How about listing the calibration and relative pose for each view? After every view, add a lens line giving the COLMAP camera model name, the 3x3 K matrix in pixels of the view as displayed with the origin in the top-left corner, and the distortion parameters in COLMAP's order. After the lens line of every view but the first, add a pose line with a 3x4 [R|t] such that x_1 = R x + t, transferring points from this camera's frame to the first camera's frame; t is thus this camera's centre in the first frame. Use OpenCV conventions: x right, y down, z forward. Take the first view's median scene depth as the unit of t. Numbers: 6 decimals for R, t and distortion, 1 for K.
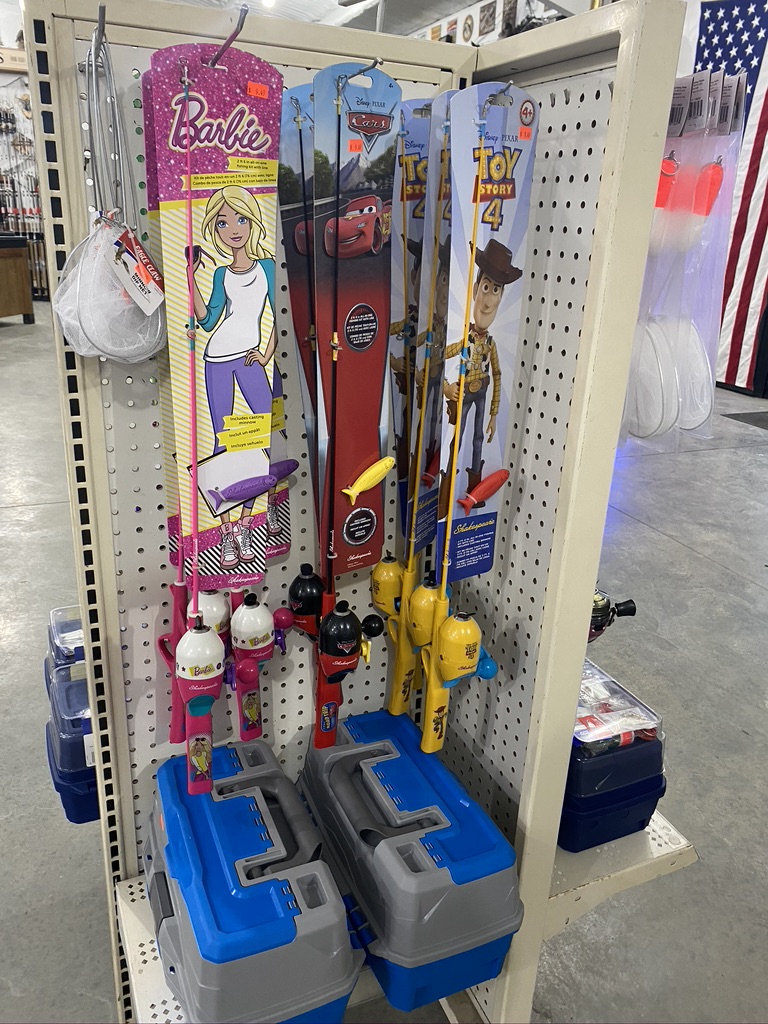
lens RADIAL K [[785.5, 0, 381.6], [0, 785.5, 513.4], [0, 0, 1]] dist [0.036695, -0.027149]
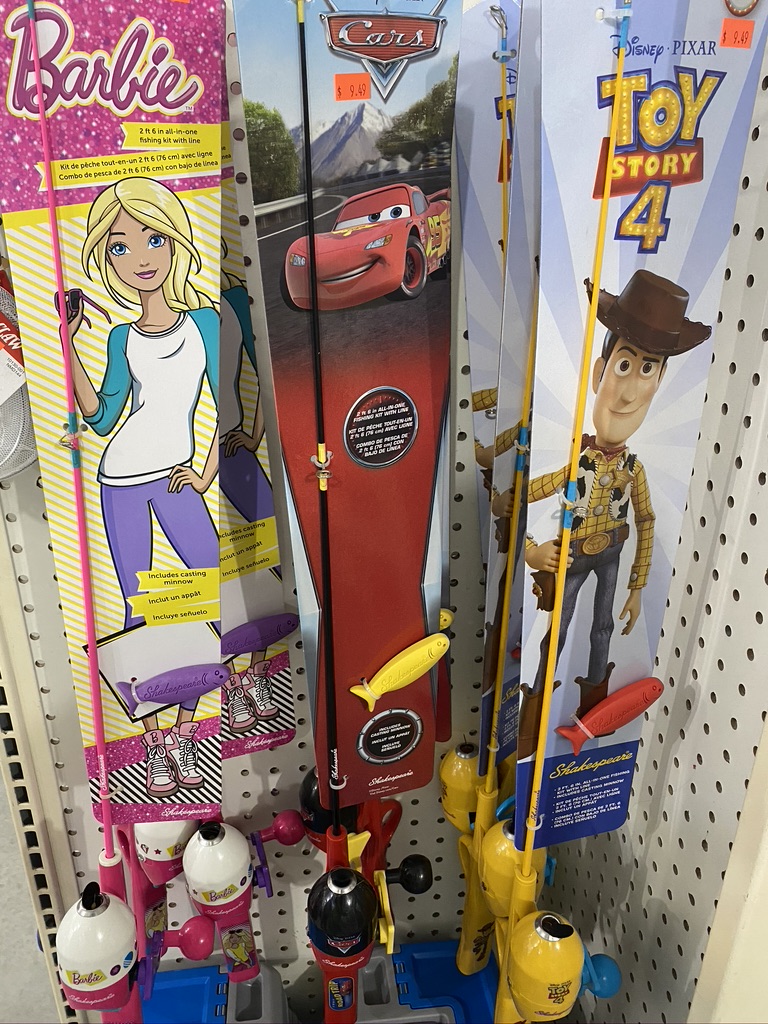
lens RADIAL K [[785.5, 0, 380.5], [0, 785.5, 504.5], [0, 0, 1]] dist [0.036695, -0.027149]
pose [[0.955691, 0.087060, -0.281202, 0.135675], [-0.071323, 0.995284, 0.065743, -0.226223], [0.285599, -0.042774, 0.957394, 0.491508]]
